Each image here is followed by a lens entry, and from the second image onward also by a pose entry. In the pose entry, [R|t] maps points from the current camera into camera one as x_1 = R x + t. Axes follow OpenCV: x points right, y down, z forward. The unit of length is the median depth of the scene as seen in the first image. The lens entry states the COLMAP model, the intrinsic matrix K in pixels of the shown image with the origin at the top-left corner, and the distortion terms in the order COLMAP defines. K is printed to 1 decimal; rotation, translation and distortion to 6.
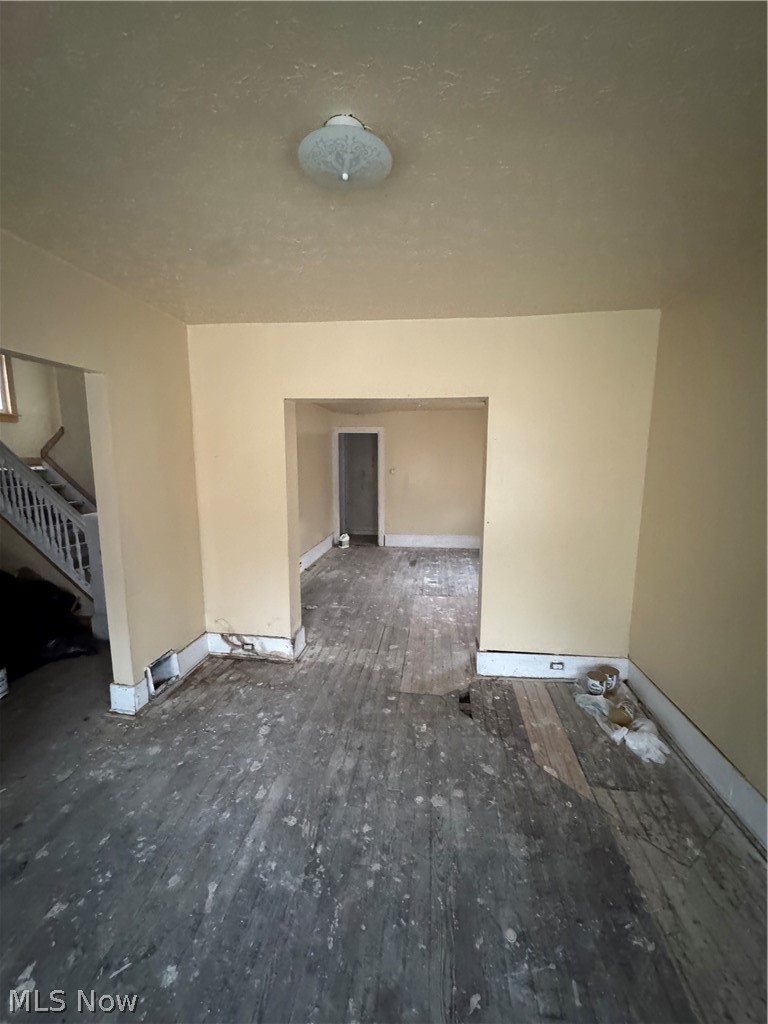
lens RADIAL K [[409.3, 0, 386.5], [0, 409.3, 512.0], [0, 0, 1]] dist [-0.004451, 0.000450]
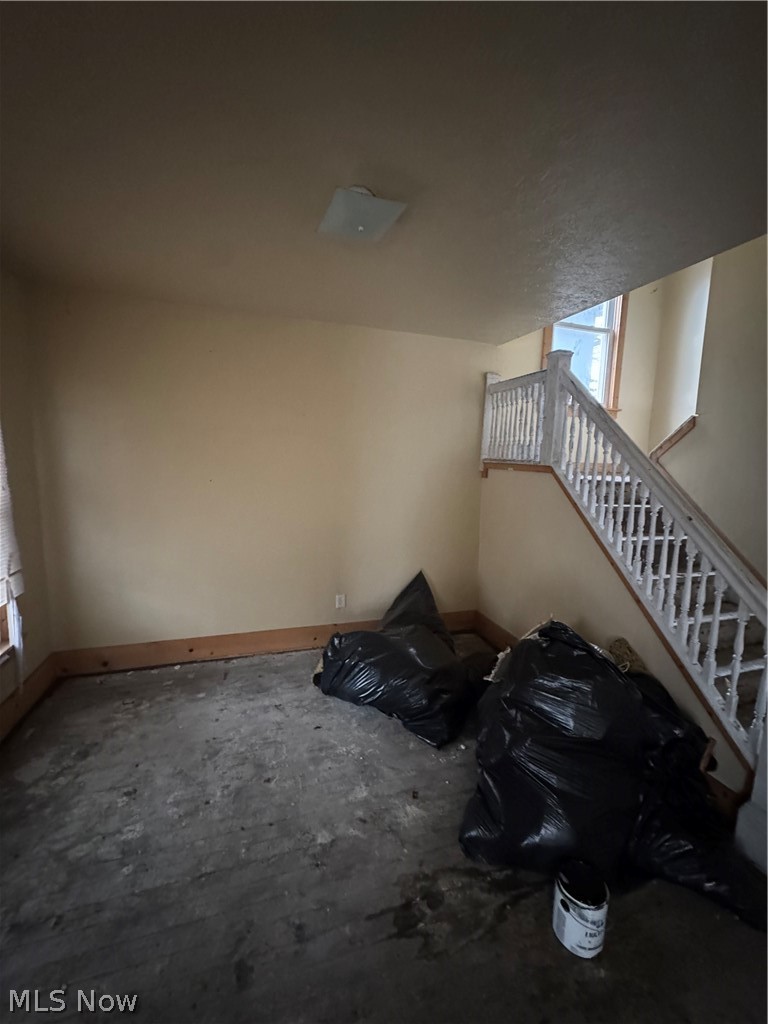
lens RADIAL K [[409.3, 0, 384.5], [0, 409.3, 512.1], [0, 0, 1]] dist [-0.004451, 0.000450]
pose [[0.429934, 0.133520, -0.892933, -0.518547], [-0.153031, 0.985471, 0.073675, -0.046236], [0.889797, 0.104971, 0.444120, 0.384469]]
